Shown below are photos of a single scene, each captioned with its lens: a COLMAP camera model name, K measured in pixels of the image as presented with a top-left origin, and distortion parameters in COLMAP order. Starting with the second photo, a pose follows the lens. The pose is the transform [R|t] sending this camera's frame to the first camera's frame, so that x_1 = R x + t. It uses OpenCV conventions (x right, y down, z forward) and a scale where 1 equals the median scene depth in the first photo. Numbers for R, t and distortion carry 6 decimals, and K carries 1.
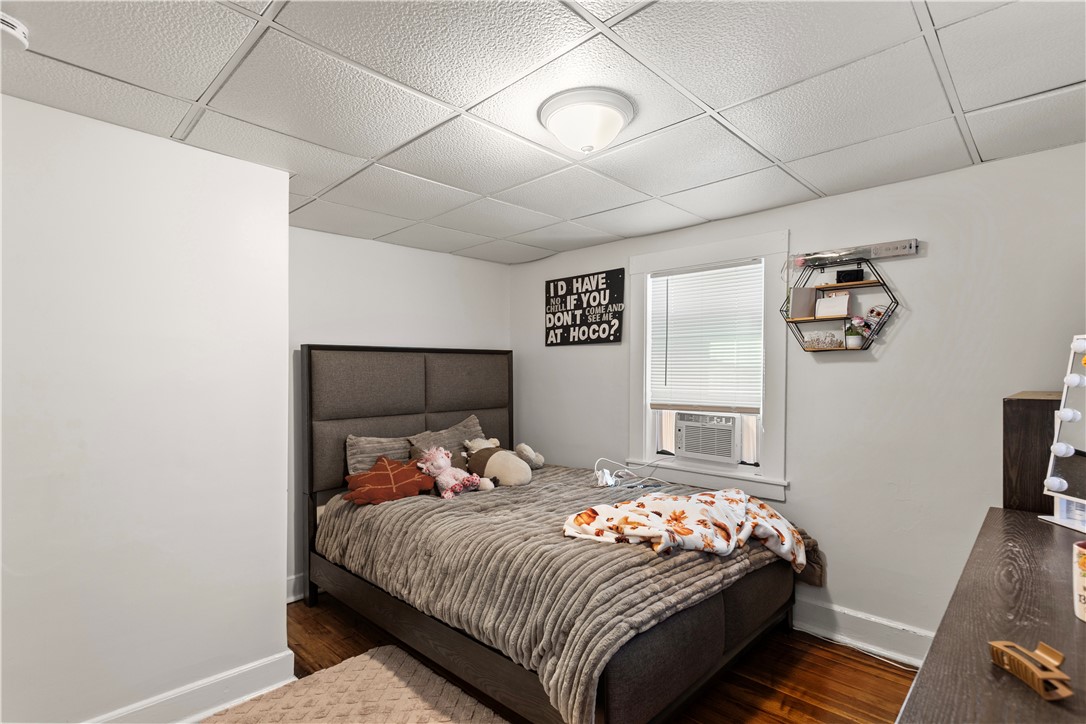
lens RADIAL K [[521.3, 0, 543.0], [0, 521.3, 373.2], [0, 0, 1]] dist [0.007280, -0.000229]
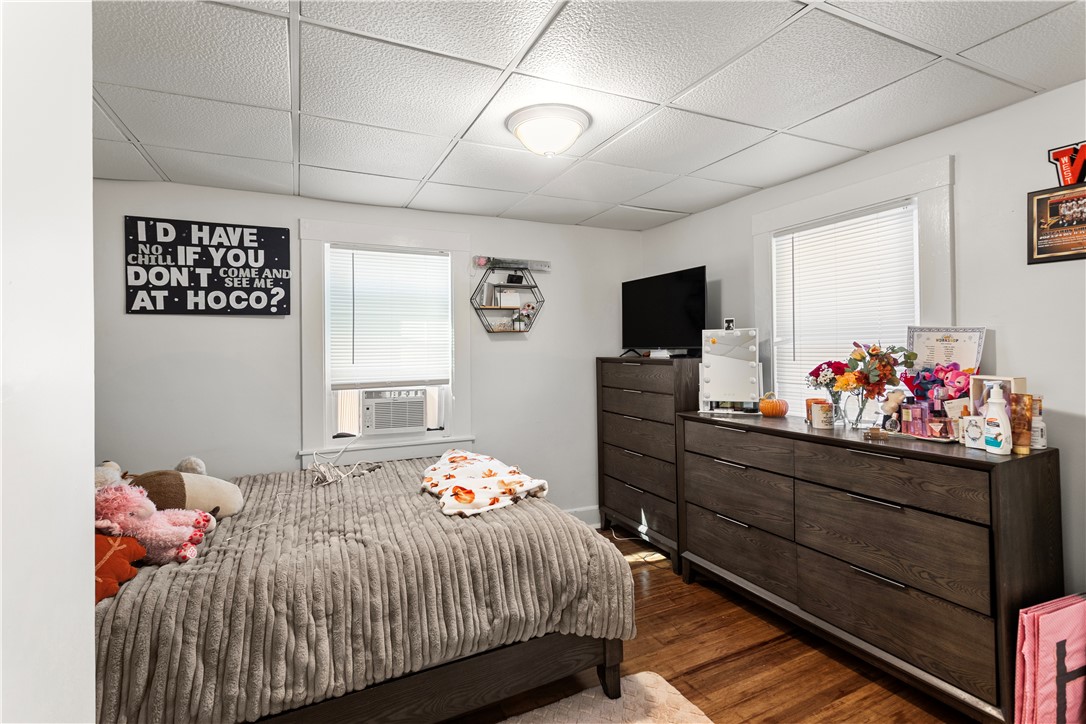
lens RADIAL K [[521.3, 0, 544.6], [0, 521.3, 339.7], [0, 0, 1]] dist [0.007280, -0.000229]
pose [[0.355706, 0.007961, 0.934564, -0.472098], [0.014579, 0.999795, -0.014066, -0.001900], [-0.934484, 0.018629, 0.355517, 0.294440]]
